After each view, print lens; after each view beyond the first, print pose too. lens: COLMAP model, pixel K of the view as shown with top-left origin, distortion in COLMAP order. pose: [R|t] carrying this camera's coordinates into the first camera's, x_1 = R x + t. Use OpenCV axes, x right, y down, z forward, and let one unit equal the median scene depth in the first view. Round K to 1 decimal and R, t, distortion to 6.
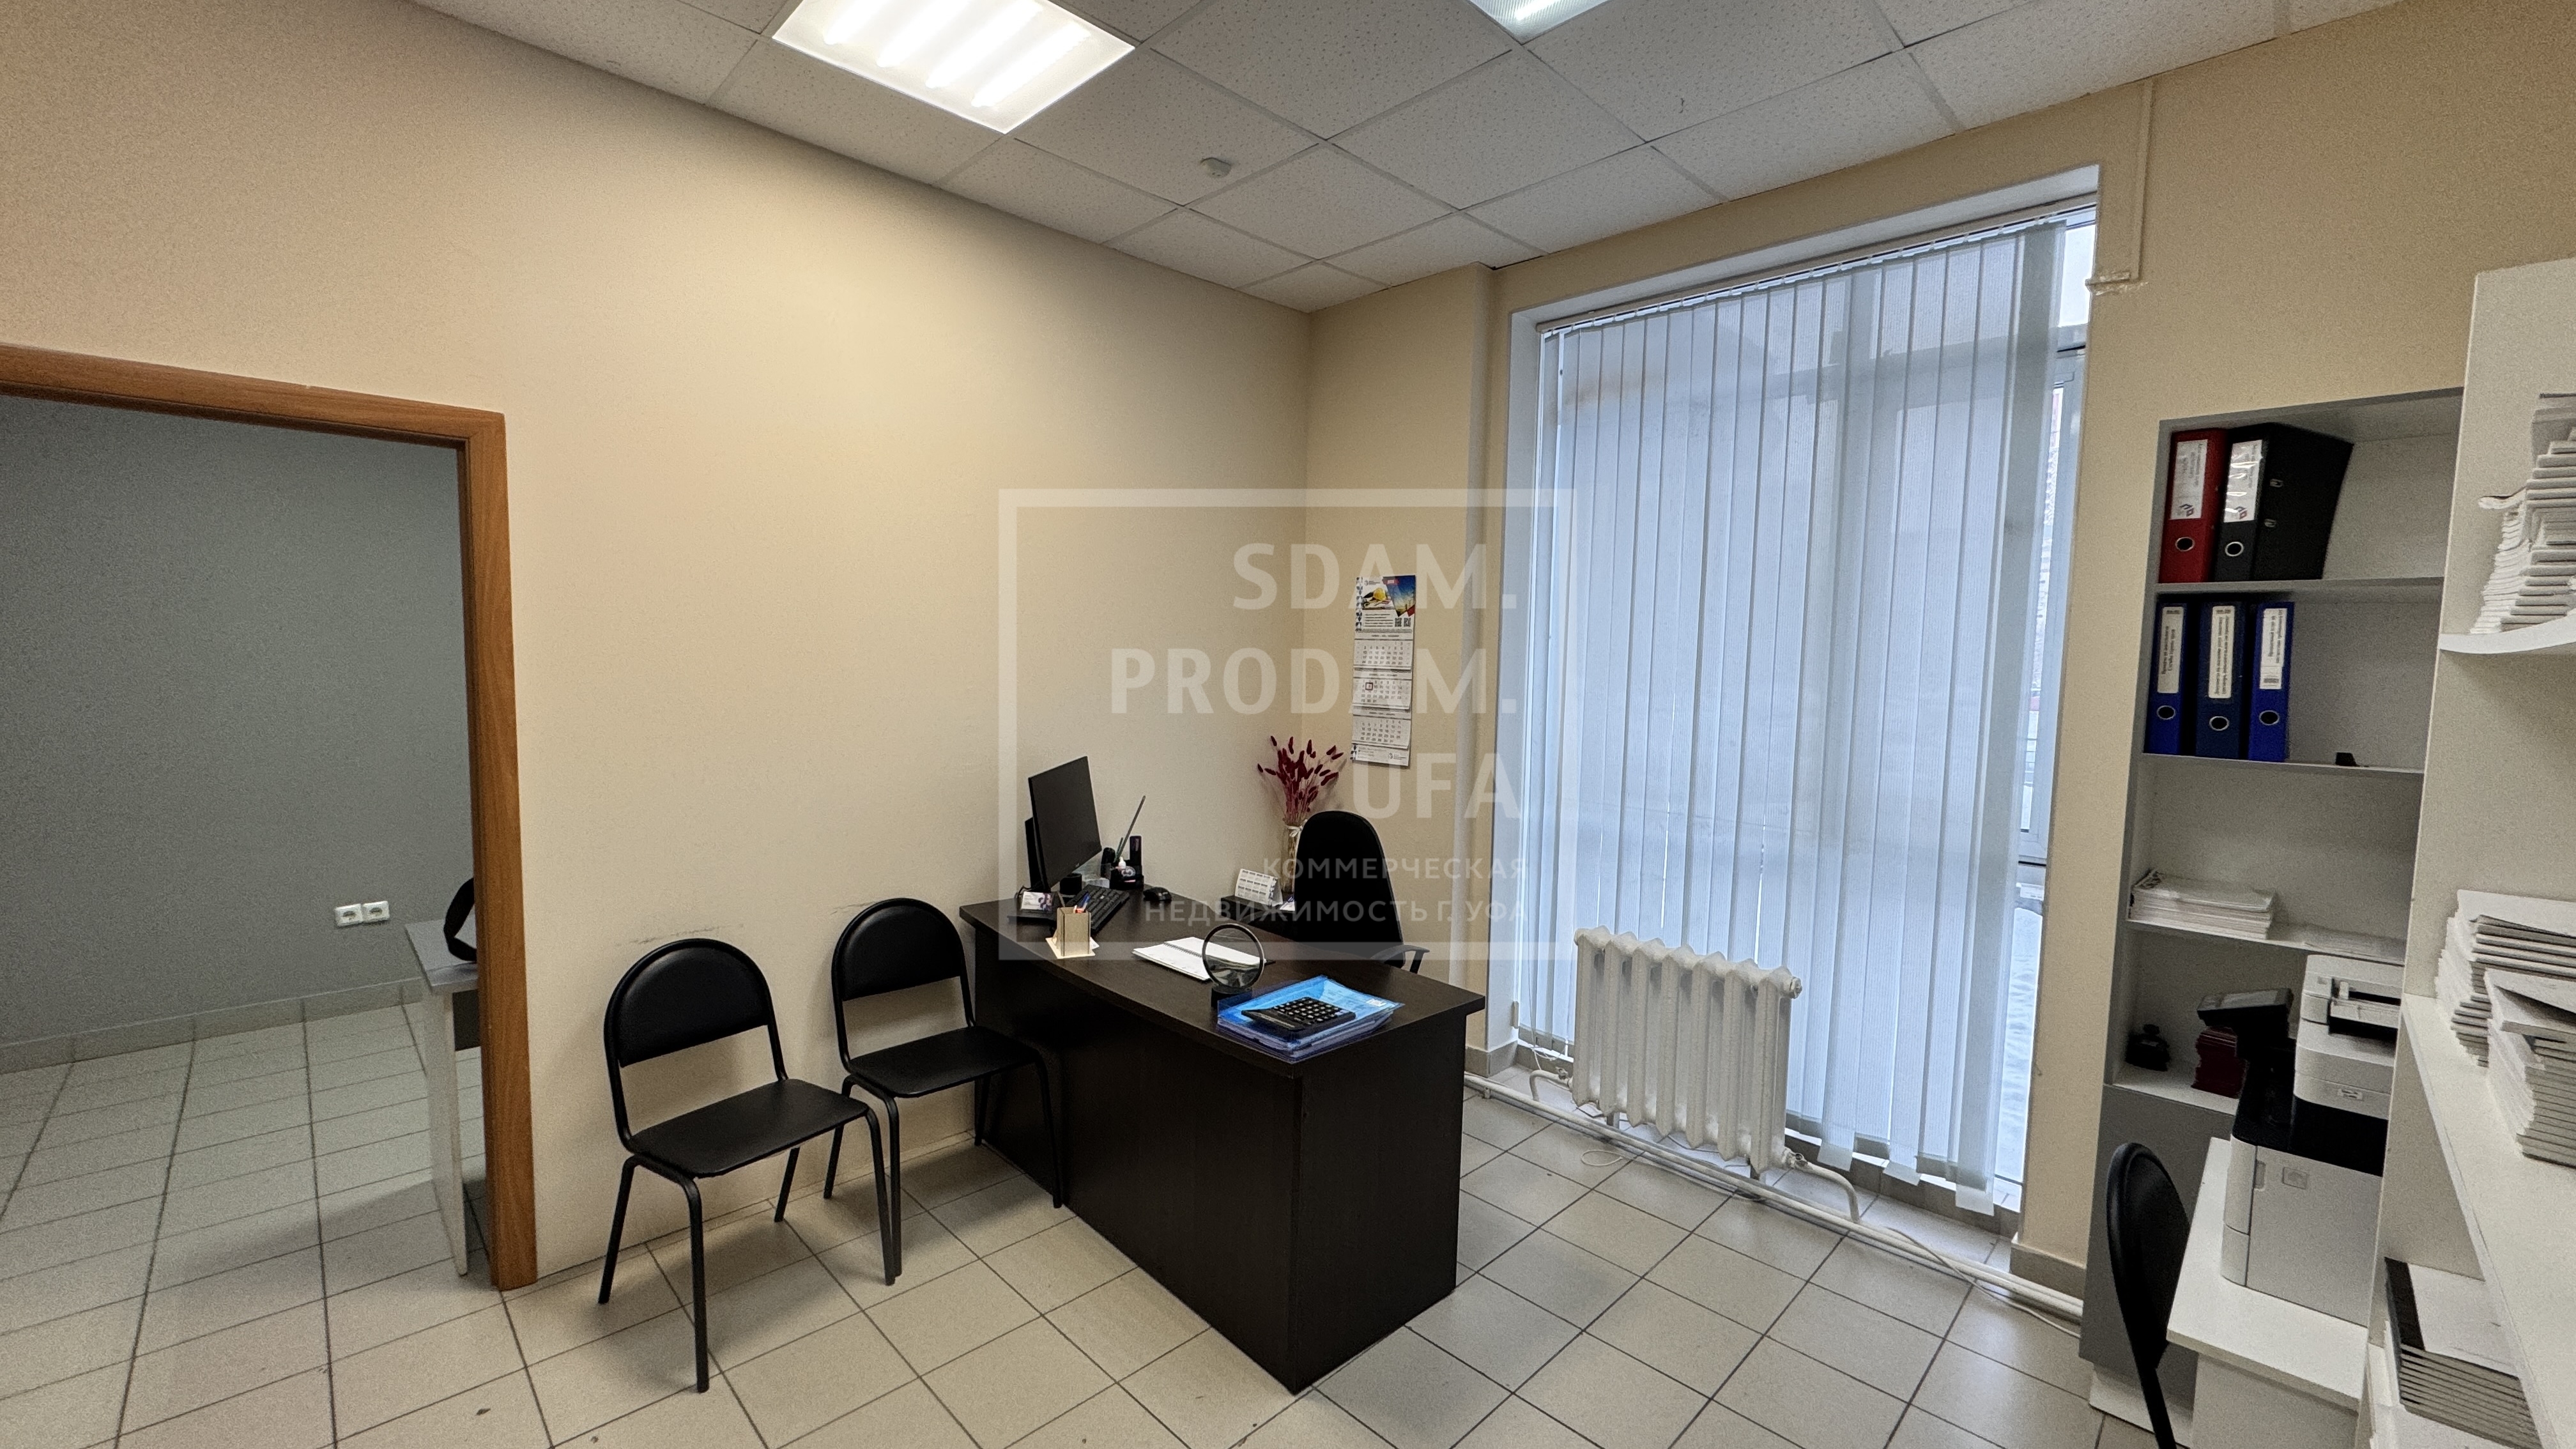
lens RADIAL K [[1014.5, 0, 1288.6], [0, 1014.5, 714.3], [0, 0, 1]] dist [-0.000667, -0.000073]
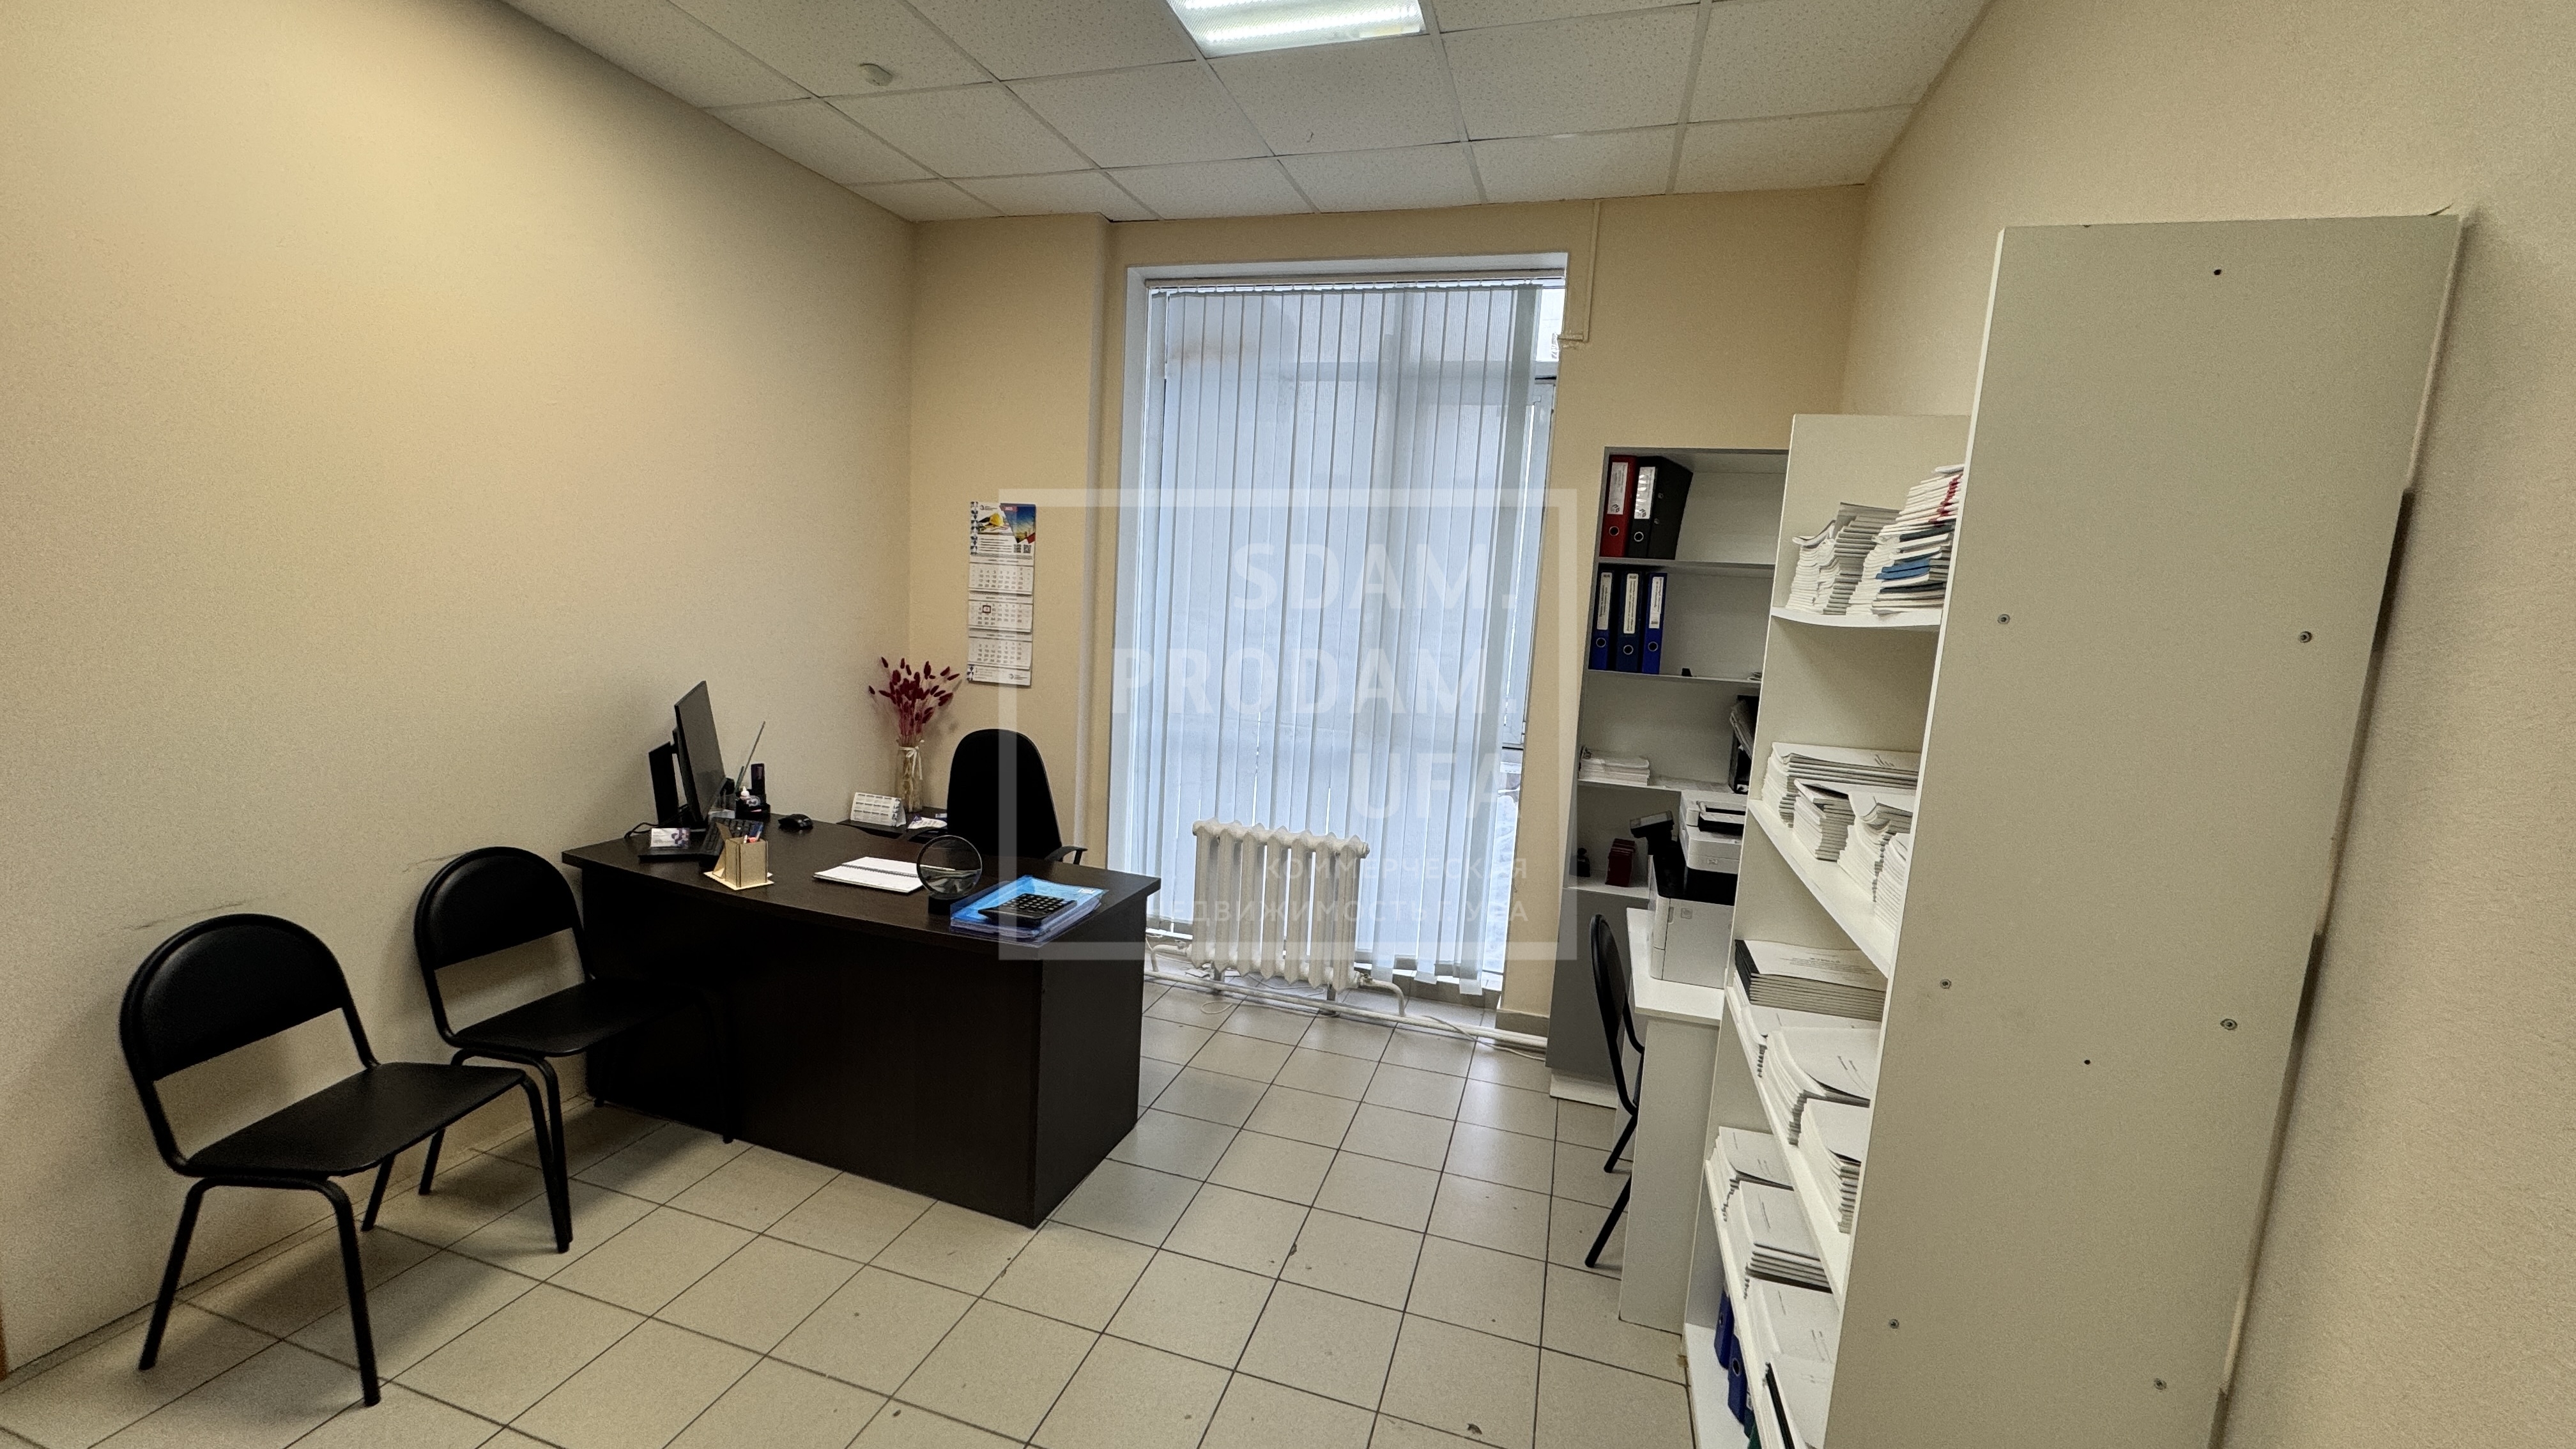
lens RADIAL K [[1014.5, 0, 1293.5], [0, 1014.5, 709.8], [0, 0, 1]] dist [-0.000667, -0.000073]
pose [[0.876914, -0.027597, 0.479854, -0.217134], [-0.009587, 0.997147, 0.074869, -0.008580], [-0.480552, -0.070254, 0.874148, -0.090624]]
